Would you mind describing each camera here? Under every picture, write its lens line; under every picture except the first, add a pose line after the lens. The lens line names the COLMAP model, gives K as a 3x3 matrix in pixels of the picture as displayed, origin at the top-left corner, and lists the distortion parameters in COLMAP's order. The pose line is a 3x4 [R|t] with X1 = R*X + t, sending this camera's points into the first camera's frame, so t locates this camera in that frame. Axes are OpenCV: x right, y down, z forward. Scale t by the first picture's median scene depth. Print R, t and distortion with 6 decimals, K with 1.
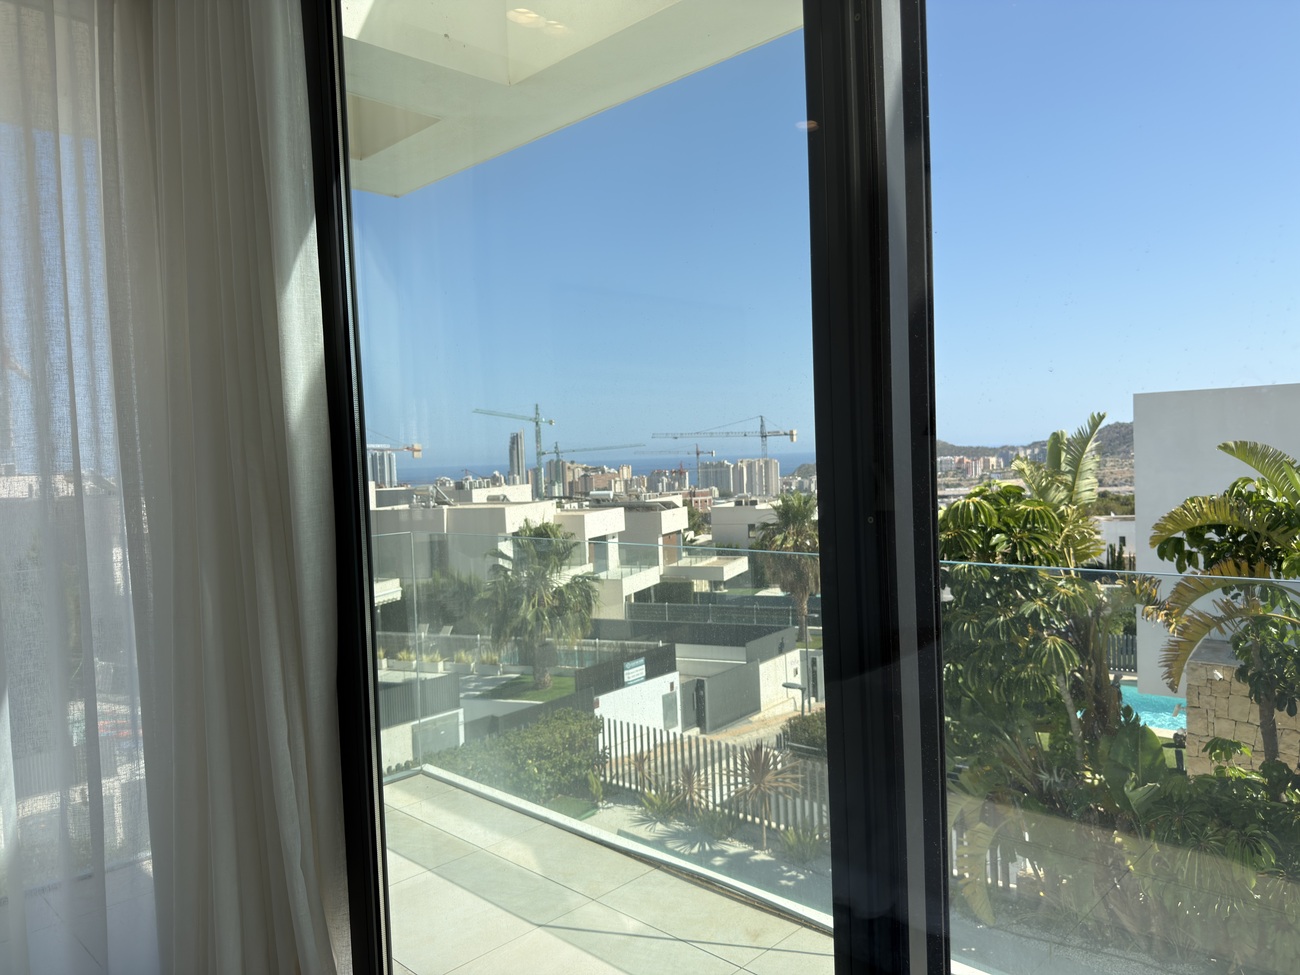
lens RADIAL K [[920.8, 0, 663.0], [0, 920.8, 489.6], [0, 0, 1]] dist [0.036762, -0.040983]
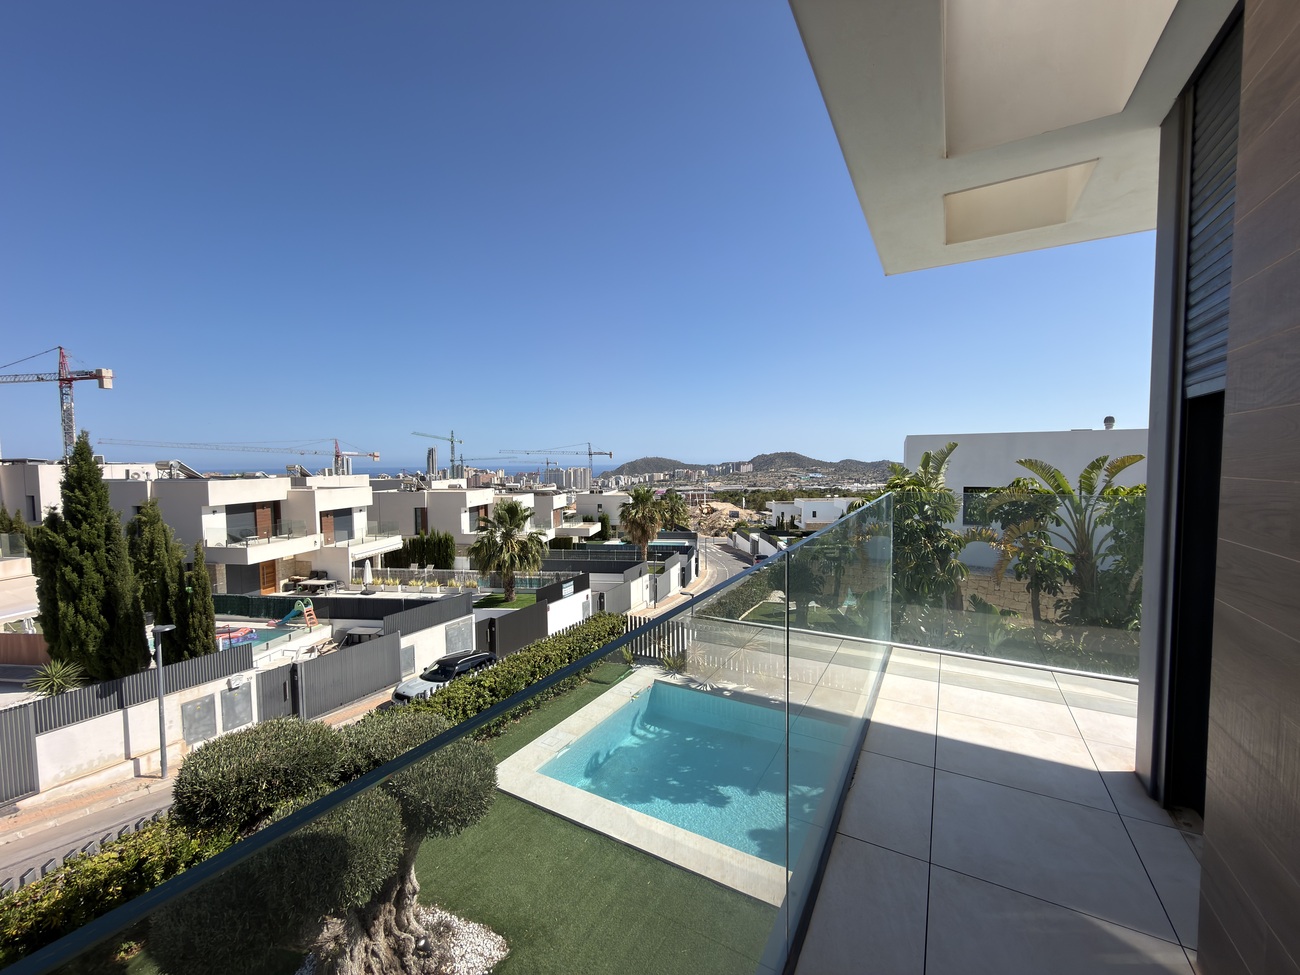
lens RADIAL K [[522.8, 0, 647.7], [0, 522.8, 485.5], [0, 0, 1]] dist [-0.003135, 0.000871]
pose [[0.970247, 0.018507, 0.241407, -0.117104], [-0.018479, 0.999826, -0.002383, 0.005944], [-0.241409, -0.002149, 0.970421, 0.029734]]
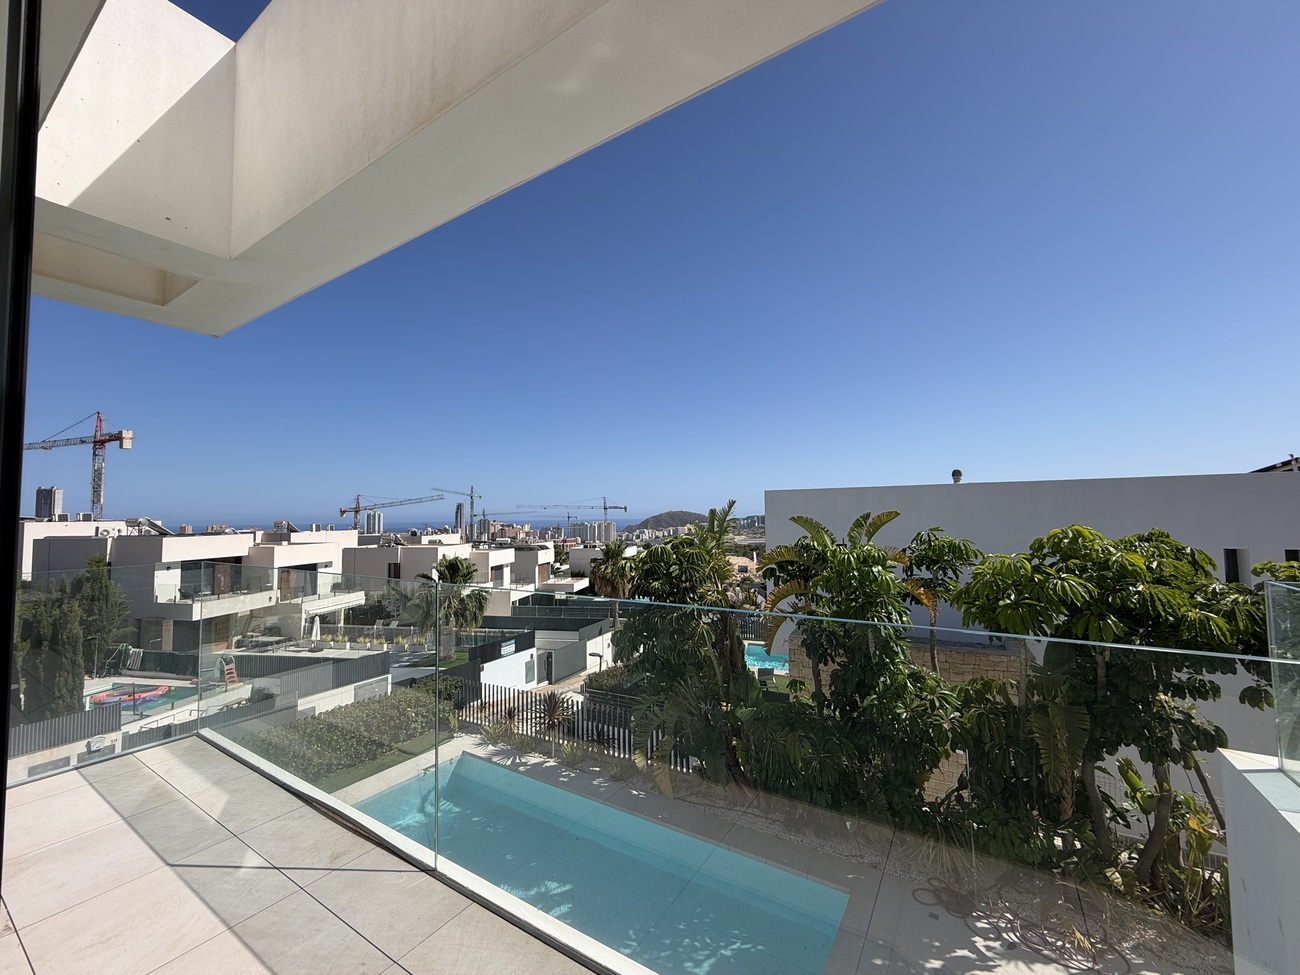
lens RADIAL K [[522.8, 0, 653.4], [0, 522.8, 487.2], [0, 0, 1]] dist [-0.003135, 0.000871]
pose [[0.981034, 0.035114, 0.190631, 0.034107], [-0.016082, 0.994809, -0.100483, 0.000075], [-0.193170, 0.095512, 0.976505, 0.004946]]
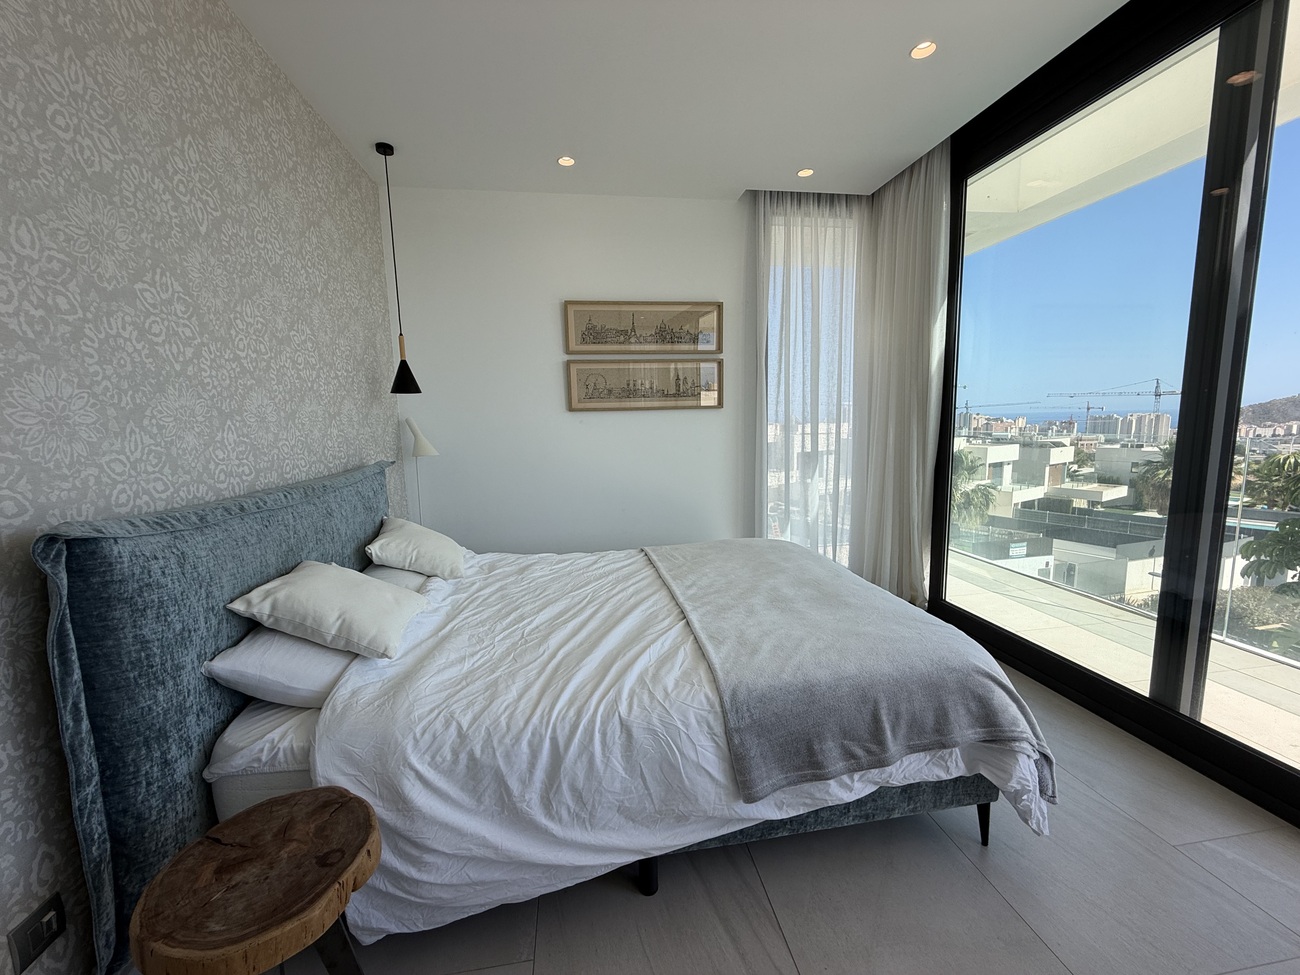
lens RADIAL K [[522.8, 0, 644.7], [0, 522.8, 486.9], [0, 0, 1]] dist [-0.003135, 0.000871]
pose [[0.789338, 0.099124, -0.605905, -0.004981], [-0.030934, 0.992048, 0.121998, 0.006280], [0.613180, -0.077555, 0.786127, -0.049870]]
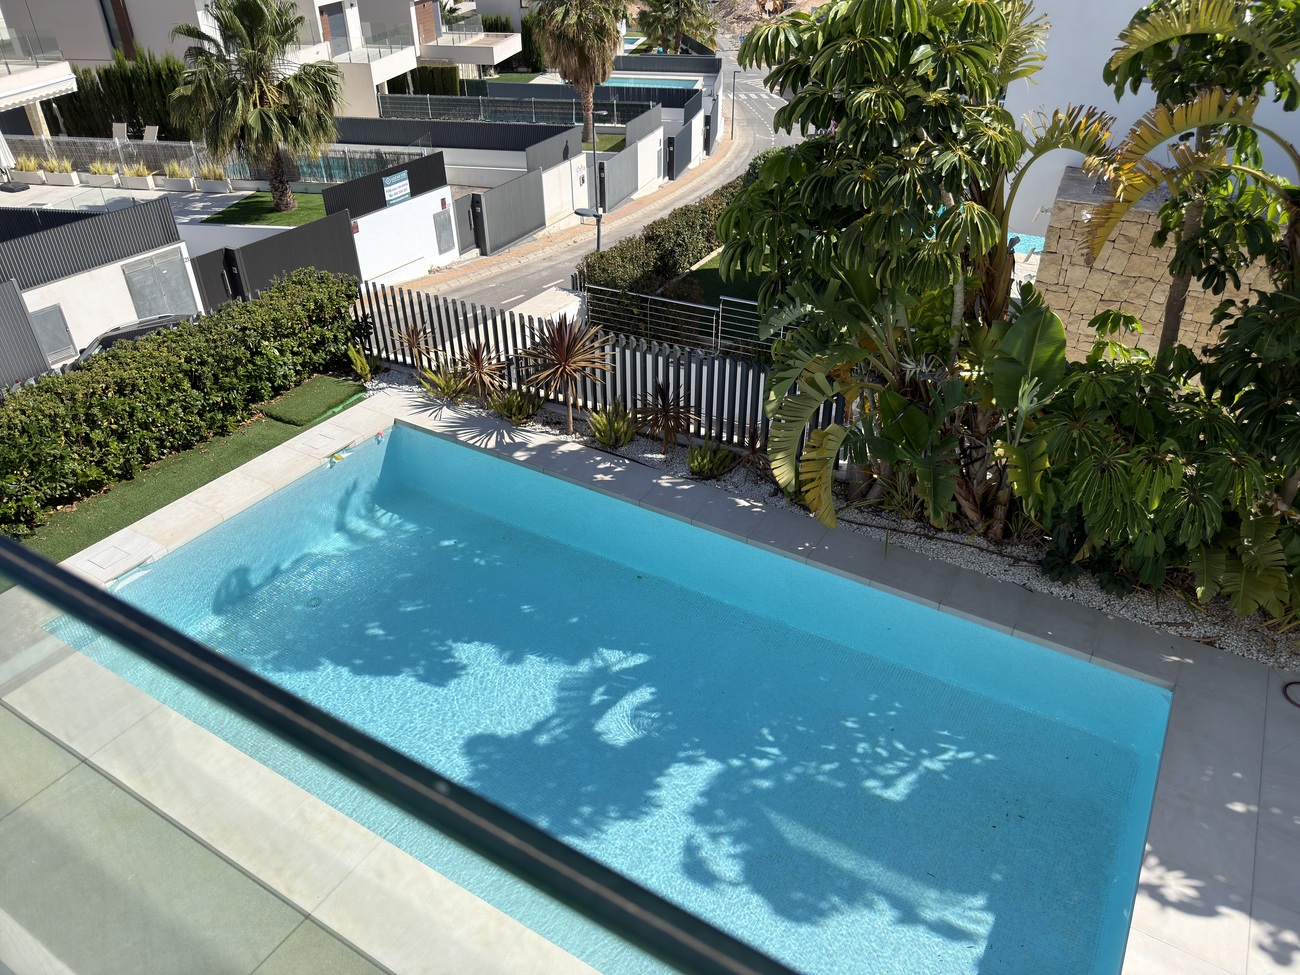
lens RADIAL K [[920.8, 0, 656.4], [0, 920.8, 491.6], [0, 0, 1]] dist [0.036762, -0.040983]
pose [[0.974745, -0.087937, 0.205277, 0.002392], [-0.029312, 0.860877, 0.507967, -0.002407], [-0.221388, -0.501156, 0.836559, 0.085483]]
